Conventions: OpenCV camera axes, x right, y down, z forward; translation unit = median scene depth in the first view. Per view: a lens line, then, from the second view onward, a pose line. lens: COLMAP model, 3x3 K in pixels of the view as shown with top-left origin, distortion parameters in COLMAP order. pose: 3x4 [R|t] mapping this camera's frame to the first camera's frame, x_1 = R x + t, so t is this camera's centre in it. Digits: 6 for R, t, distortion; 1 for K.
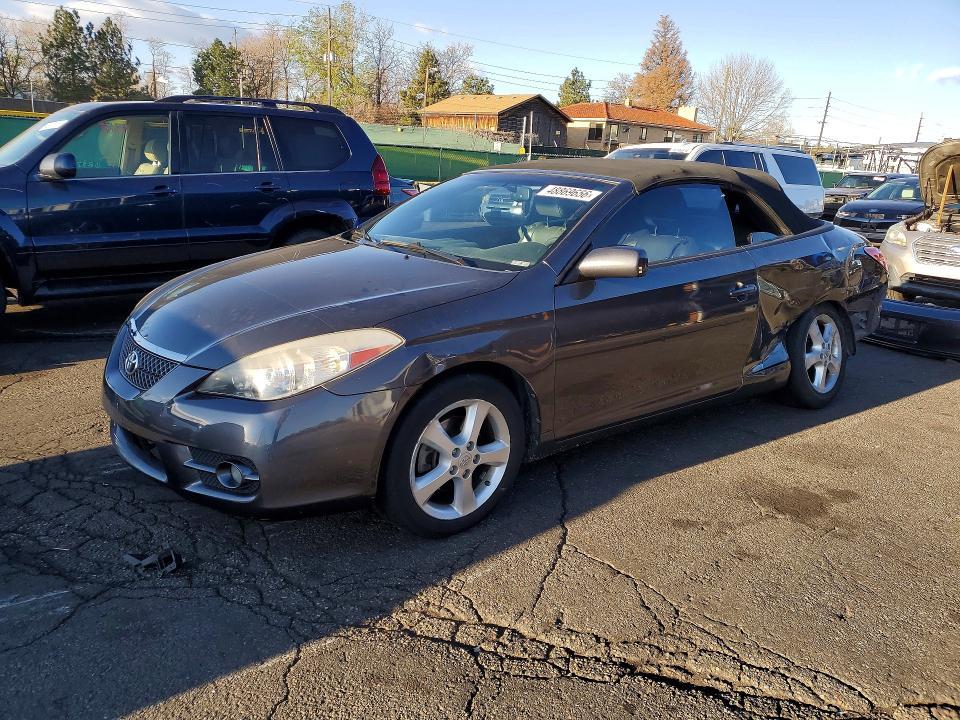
lens RADIAL K [[739.0, 0, 494.7], [0, 739.0, 358.5], [0, 0, 1]] dist [0.007300, 0.006947]
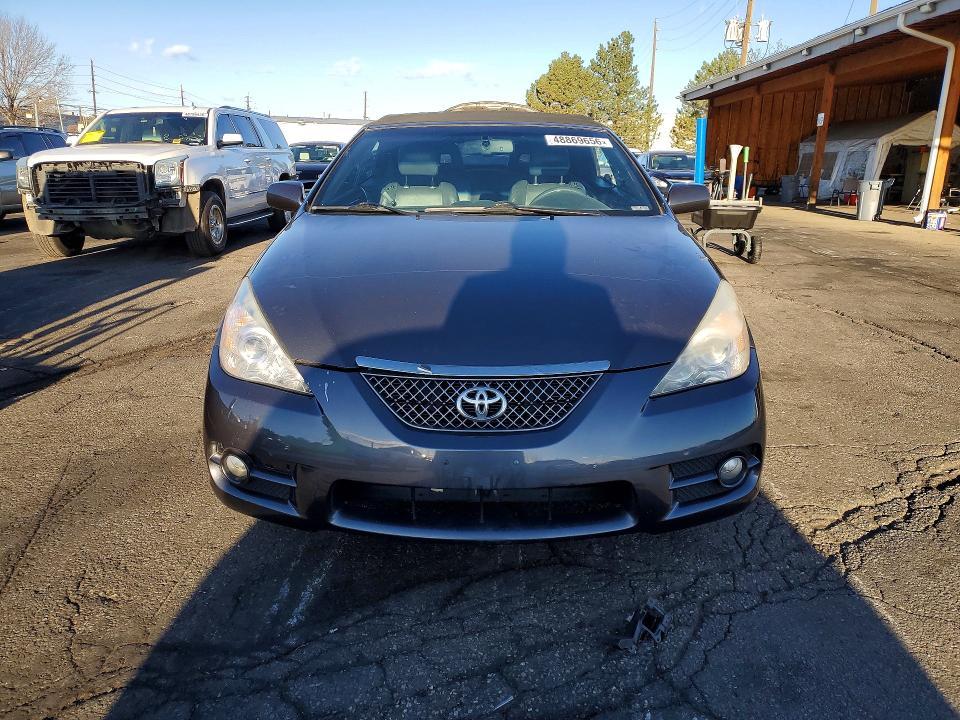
lens RADIAL K [[739.0, 0, 494.7], [0, 739.0, 358.5], [0, 0, 1]] dist [0.007300, 0.006947]
pose [[0.628591, -0.242539, 0.738951, -1.112030], [0.218499, 0.966936, 0.131501, -0.132769], [-0.746413, 0.078800, 0.660802, 0.630031]]
